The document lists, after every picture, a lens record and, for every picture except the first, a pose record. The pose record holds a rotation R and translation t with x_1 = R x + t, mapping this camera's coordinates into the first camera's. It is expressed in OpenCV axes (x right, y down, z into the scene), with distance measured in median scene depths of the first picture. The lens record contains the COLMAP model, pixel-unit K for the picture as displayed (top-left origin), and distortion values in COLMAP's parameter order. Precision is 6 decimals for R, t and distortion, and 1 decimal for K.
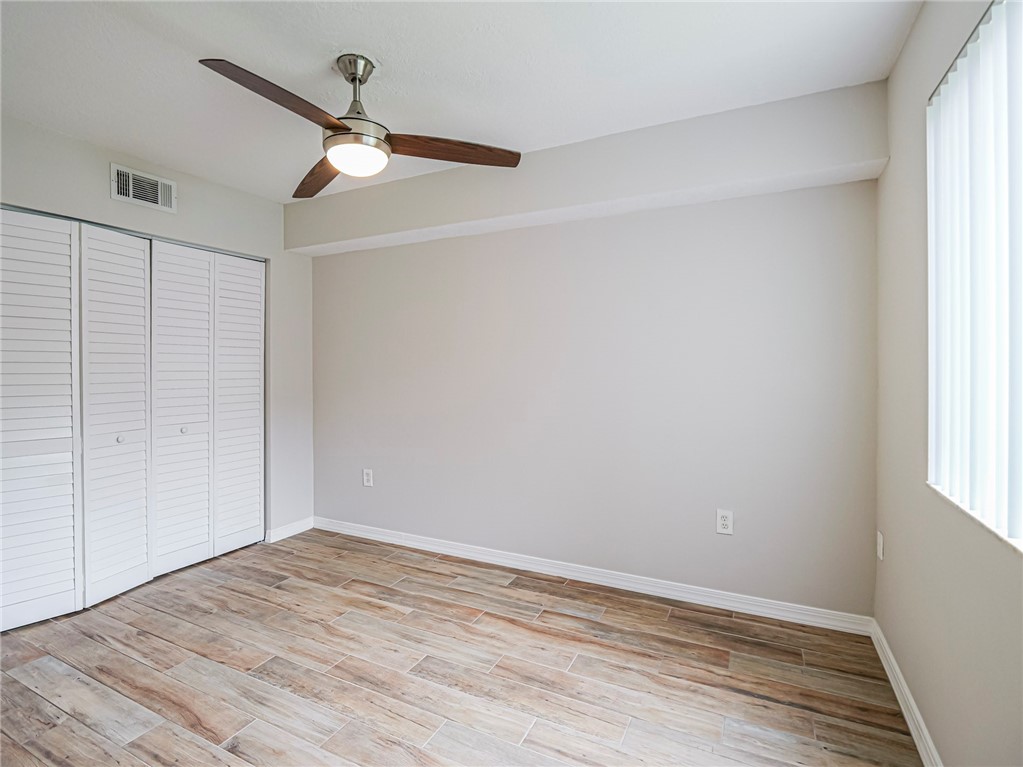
lens RADIAL K [[499.8, 0, 504.8], [0, 499.8, 373.1], [0, 0, 1]] dist [-0.015046, 0.000138]
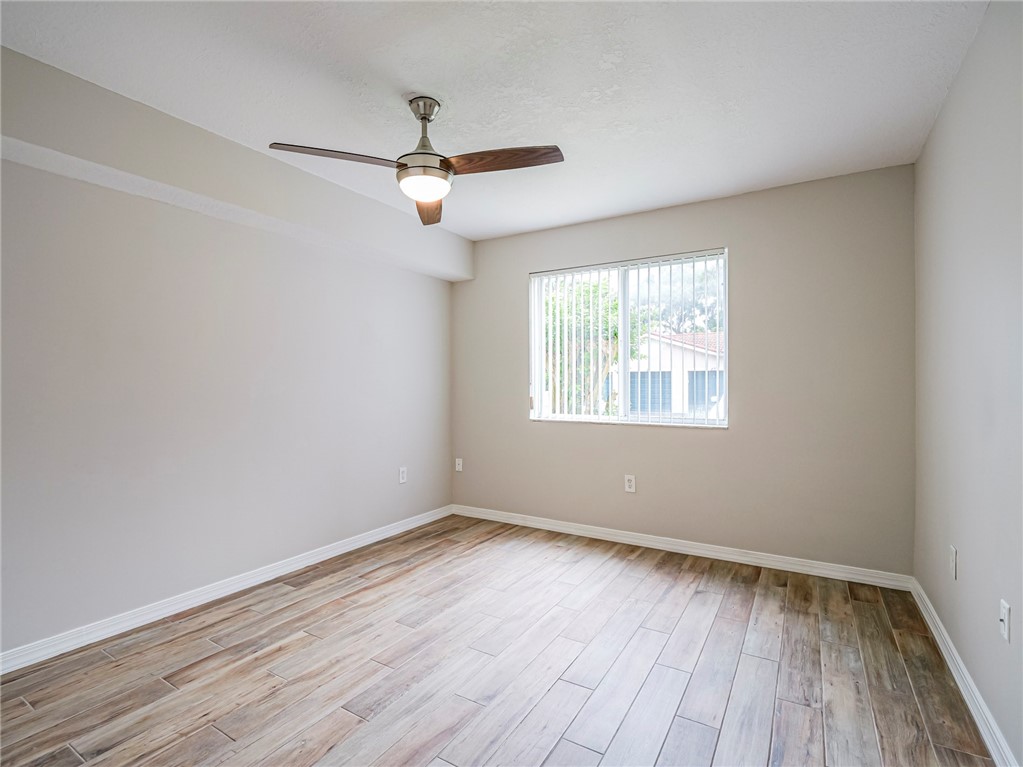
lens RADIAL K [[499.8, 0, 502.2], [0, 499.8, 382.2], [0, 0, 1]] dist [-0.015046, 0.000138]
pose [[0.086867, 0.011363, 0.996155, -1.066687], [0.020304, 0.999707, -0.013175, 0.036009], [-0.996013, 0.021371, 0.086611, 0.543555]]
